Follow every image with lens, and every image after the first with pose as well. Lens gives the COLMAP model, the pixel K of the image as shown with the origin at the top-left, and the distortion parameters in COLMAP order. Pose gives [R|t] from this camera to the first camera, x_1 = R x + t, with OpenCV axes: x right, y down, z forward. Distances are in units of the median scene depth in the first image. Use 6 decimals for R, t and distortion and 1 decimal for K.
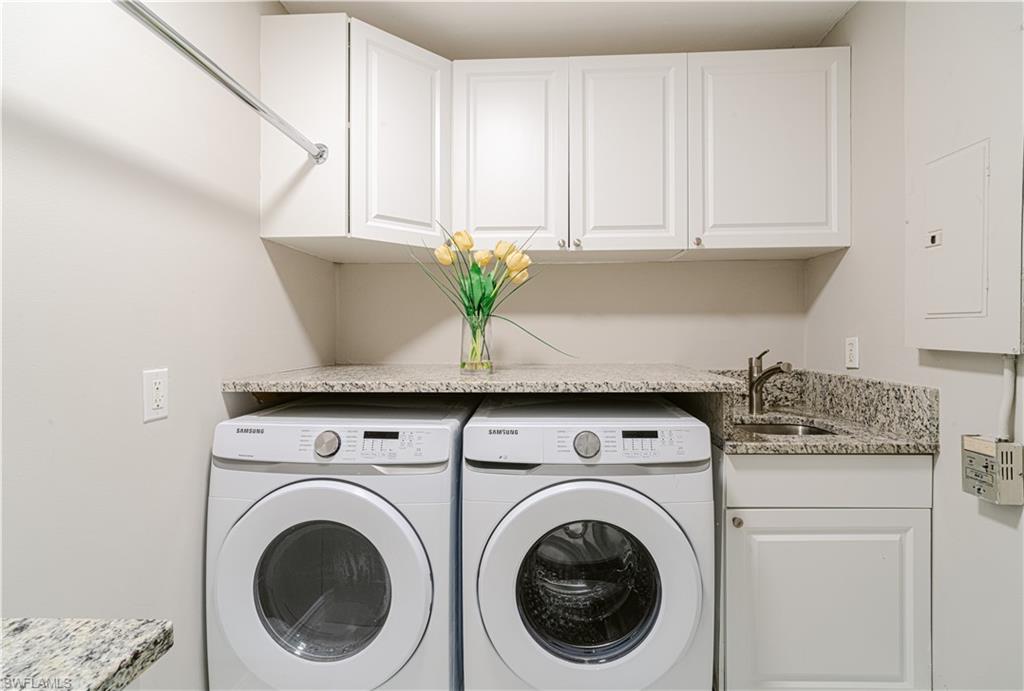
lens RADIAL K [[504.3, 0, 512.0], [0, 504.3, 345.5], [0, 0, 1]] dist [-0.001162, 0.000075]
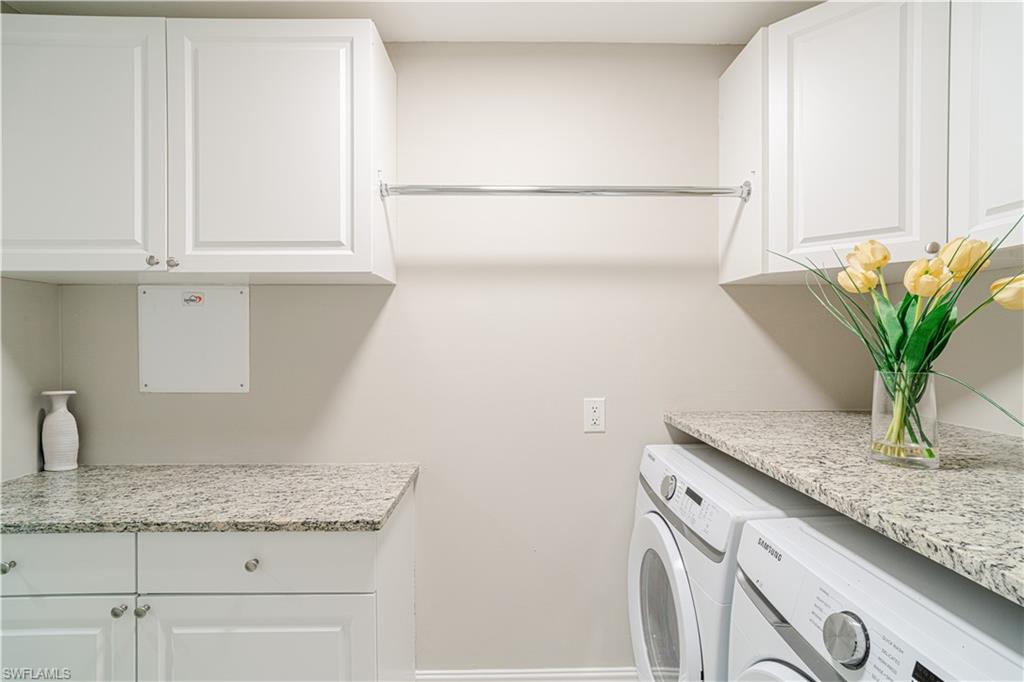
lens RADIAL K [[485.3, 0, 512.0], [0, 485.3, 341.0], [0, 0, 1]] dist [-0.010570, 0.000875]
pose [[0.052397, 0.013703, -0.998532, 0.602695], [-0.007824, 0.999881, 0.013311, -0.118363], [0.998596, 0.007115, 0.052498, 0.572943]]
